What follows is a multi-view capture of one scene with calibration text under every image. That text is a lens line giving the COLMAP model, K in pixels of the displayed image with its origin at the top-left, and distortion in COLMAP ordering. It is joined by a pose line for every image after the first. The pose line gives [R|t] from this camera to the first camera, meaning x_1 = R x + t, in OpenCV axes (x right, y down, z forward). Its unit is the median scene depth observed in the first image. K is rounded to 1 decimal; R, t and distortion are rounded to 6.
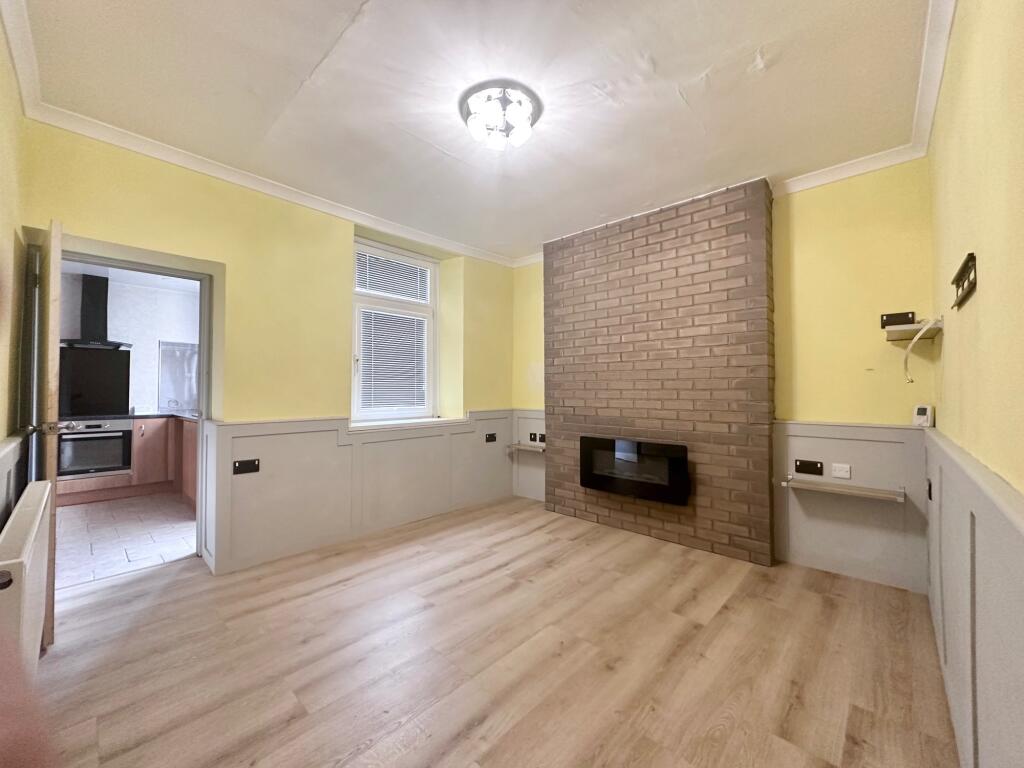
lens RADIAL K [[407.4, 0, 510.6], [0, 407.4, 382.4], [0, 0, 1]] dist [-0.005372, 0.002033]
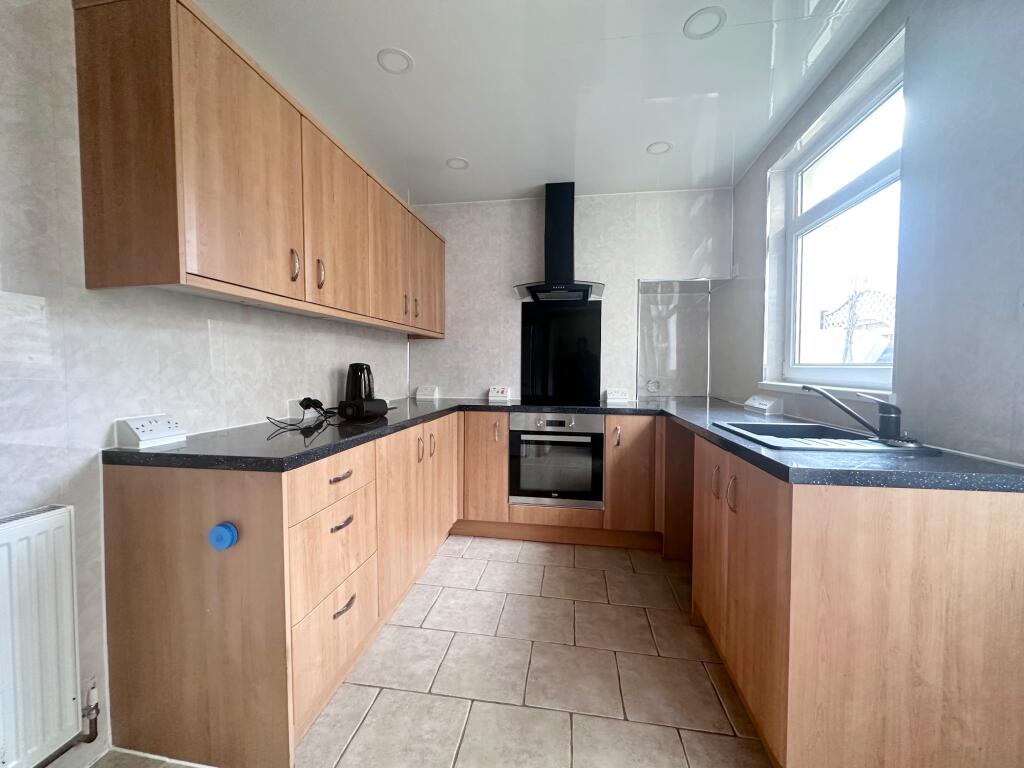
lens RADIAL K [[407.4, 0, 510.6], [0, 407.4, 382.4], [0, 0, 1]] dist [-0.005372, 0.002033]
pose [[0.553802, 0.029976, -0.832109, -0.522933], [0.015410, 0.998812, 0.046238, 0.017345], [0.832506, -0.038429, 0.552682, 0.569298]]
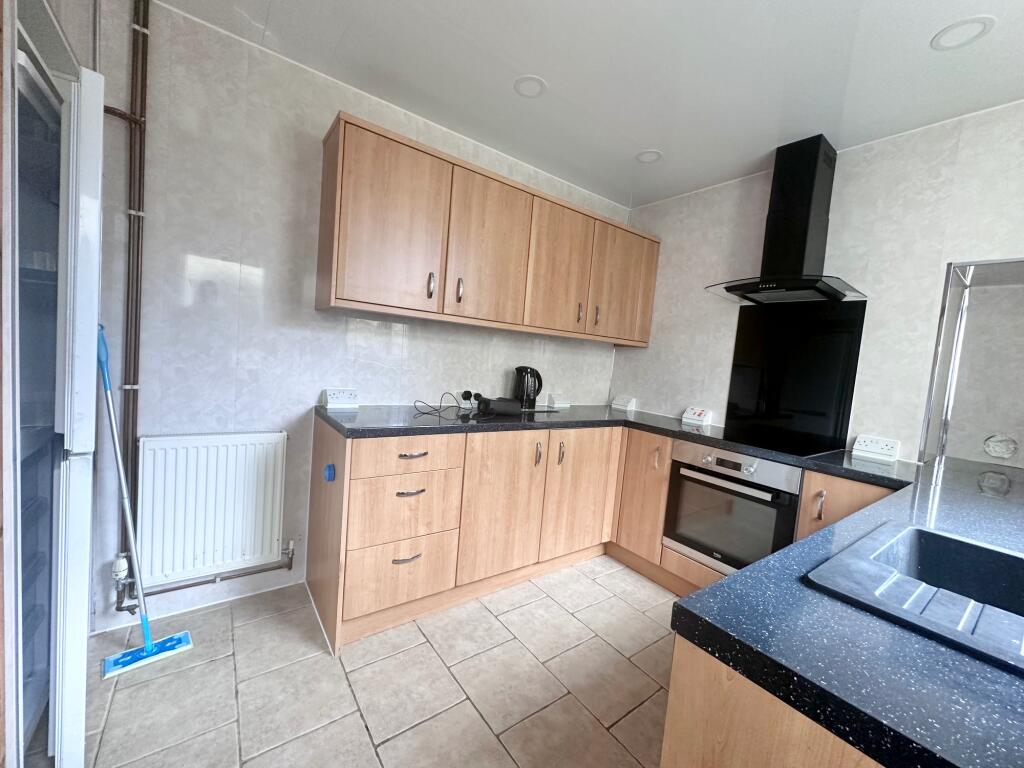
lens RADIAL K [[407.4, 0, 510.6], [0, 407.4, 382.4], [0, 0, 1]] dist [-0.005372, 0.002033]
pose [[-0.186435, 0.043577, -0.981500, -0.492889], [-0.066523, 0.996163, 0.056864, 0.005381], [0.980213, 0.075894, -0.182821, 0.777814]]
